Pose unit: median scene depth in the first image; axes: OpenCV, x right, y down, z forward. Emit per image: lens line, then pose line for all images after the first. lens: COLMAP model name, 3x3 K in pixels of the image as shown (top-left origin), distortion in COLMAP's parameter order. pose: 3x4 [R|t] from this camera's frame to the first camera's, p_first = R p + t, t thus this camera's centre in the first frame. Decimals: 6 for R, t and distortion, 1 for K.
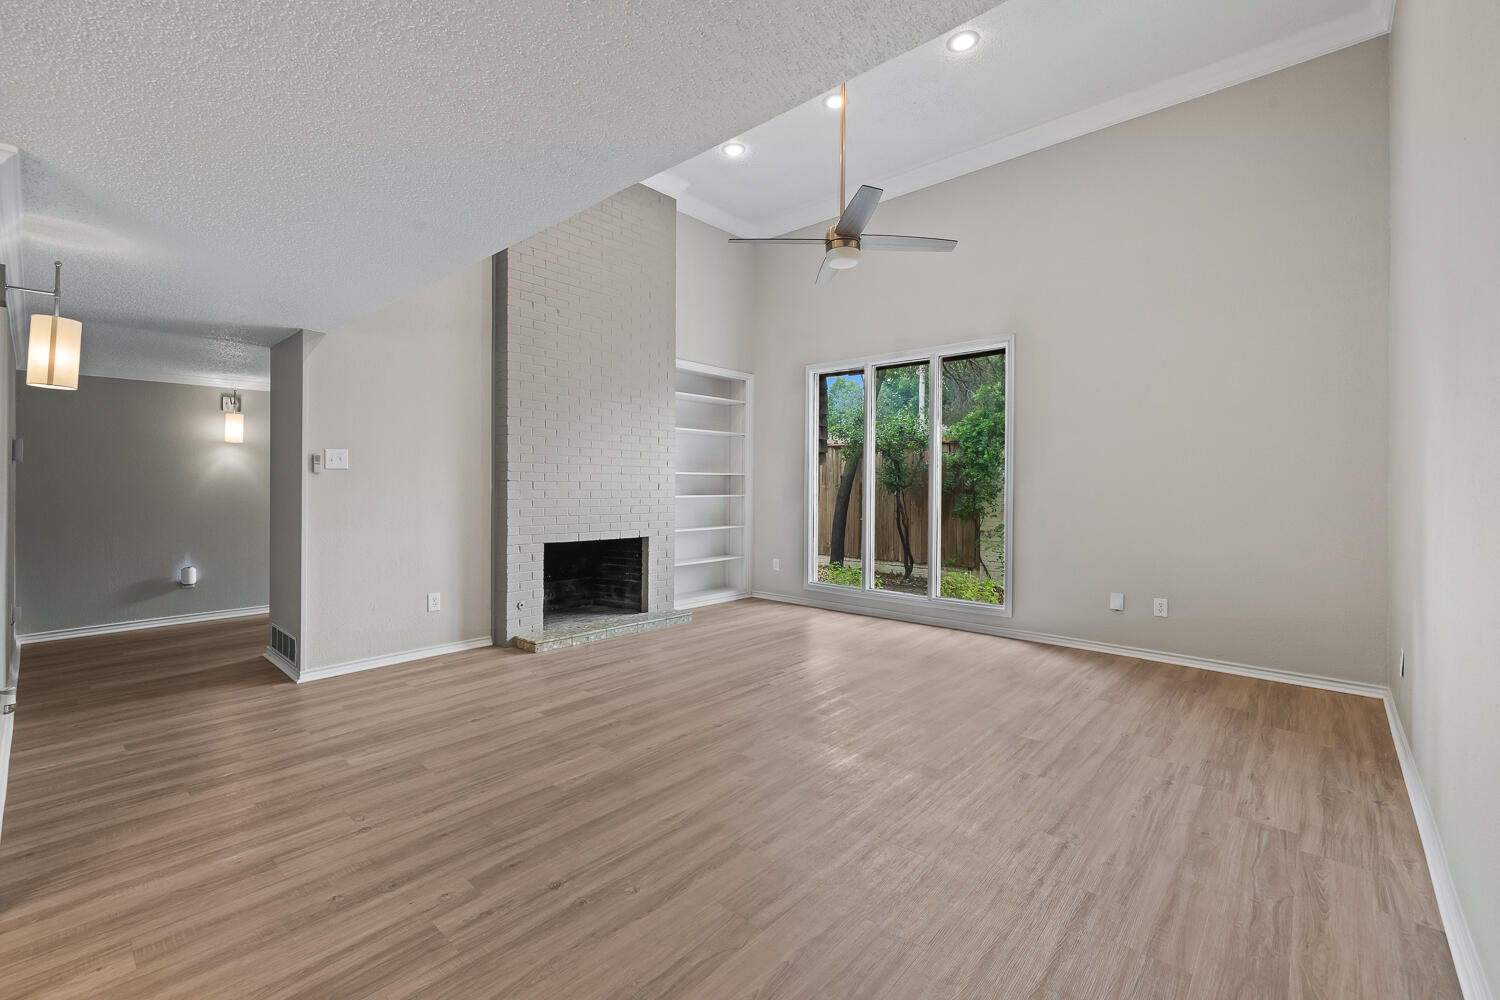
lens RADIAL K [[632.0, 0, 750.0], [0, 632.0, 500.0], [0, 0, 1]] dist [-0.000027, 0.000398]
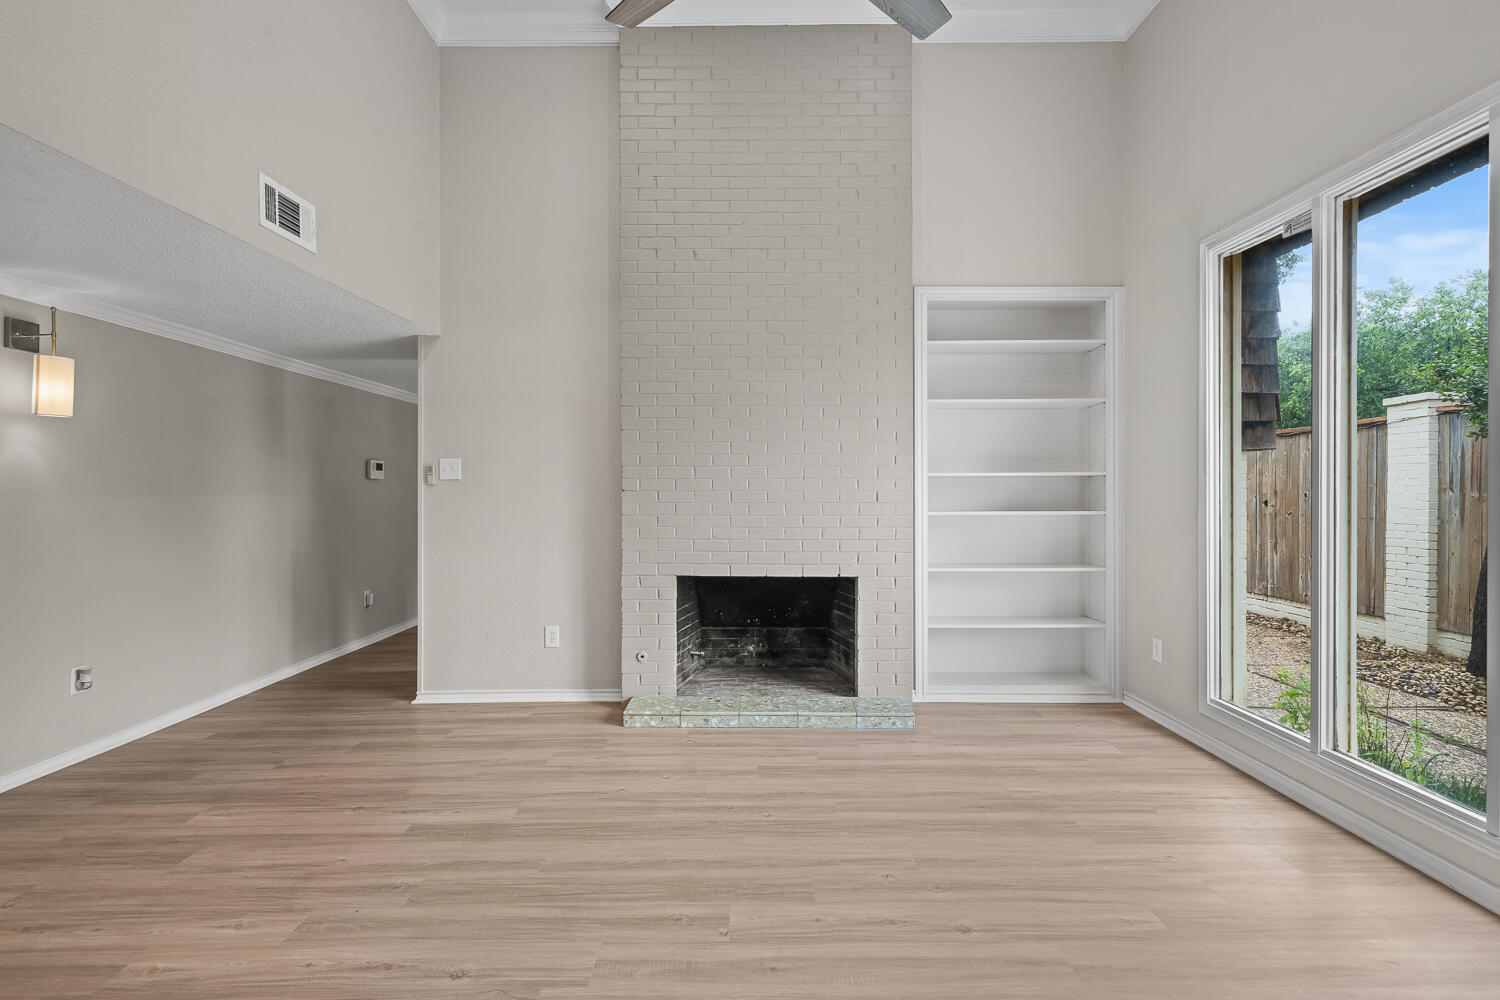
lens RADIAL K [[716.2, 0, 750.0], [0, 716.2, 500.0], [0, 0, 1]] dist [0.002240, 0.000096]
pose [[0.670178, 0.003526, -0.742192, 0.444210], [-0.012481, 0.999901, -0.006519, -0.019316], [0.742096, 0.013632, 0.670156, 0.655255]]
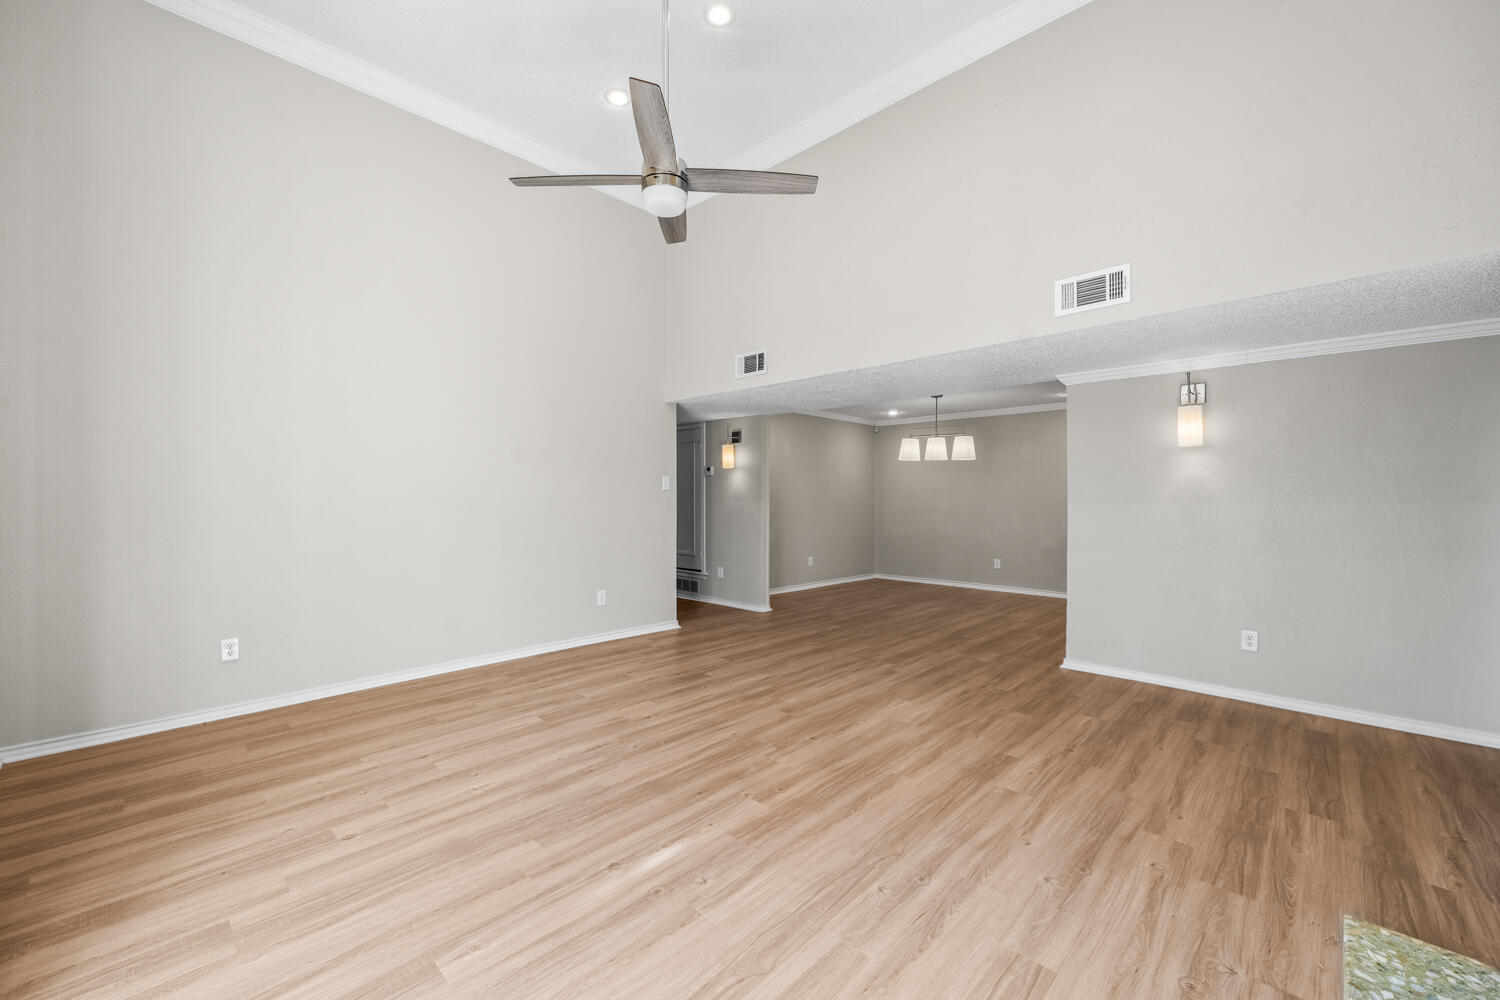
lens RADIAL K [[613.2, 0, 729.0], [0, 613.2, 495.4], [0, 0, 1]] dist [0.000492, 0.000259]
pose [[-0.998398, -0.004218, 0.056426, 0.025616], [-0.002817, 0.999687, 0.024878, -0.050733], [-0.056514, 0.024679, -0.998097, 1.664257]]
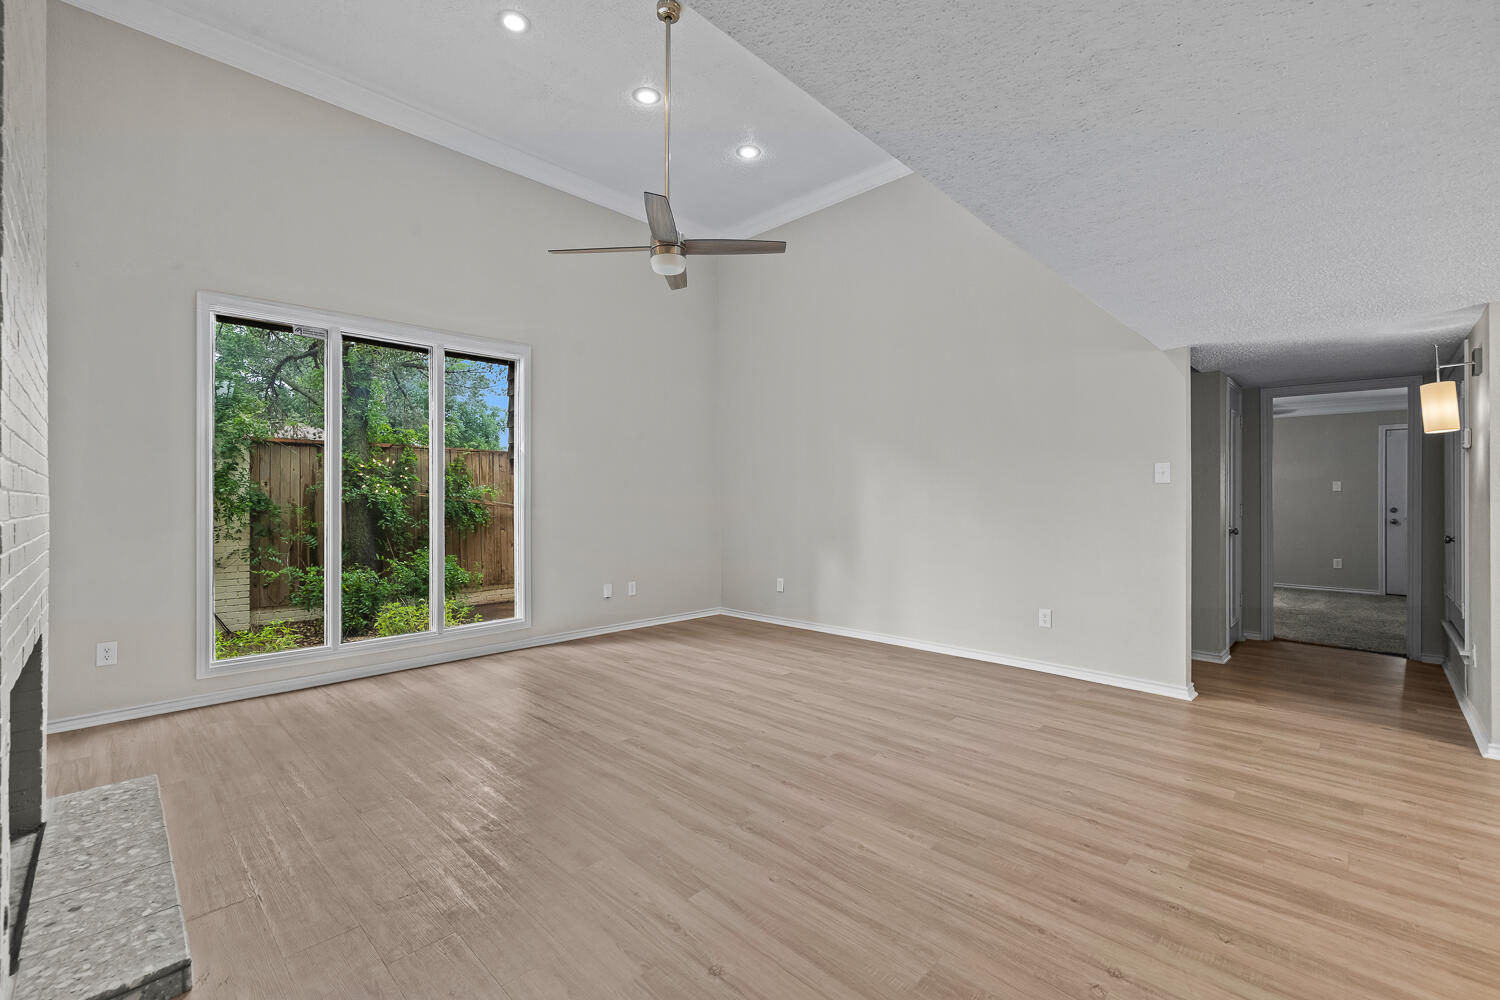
lens RADIAL K [[633.5, 0, 740.1], [0, 633.5, 498.8], [0, 0, 1]] dist [-0.000799, -0.000557]
pose [[0.055227, -0.003642, 0.998467, -0.794873], [0.025328, 0.999677, 0.002246, -0.021297], [-0.998153, 0.025165, 0.055301, 0.805841]]
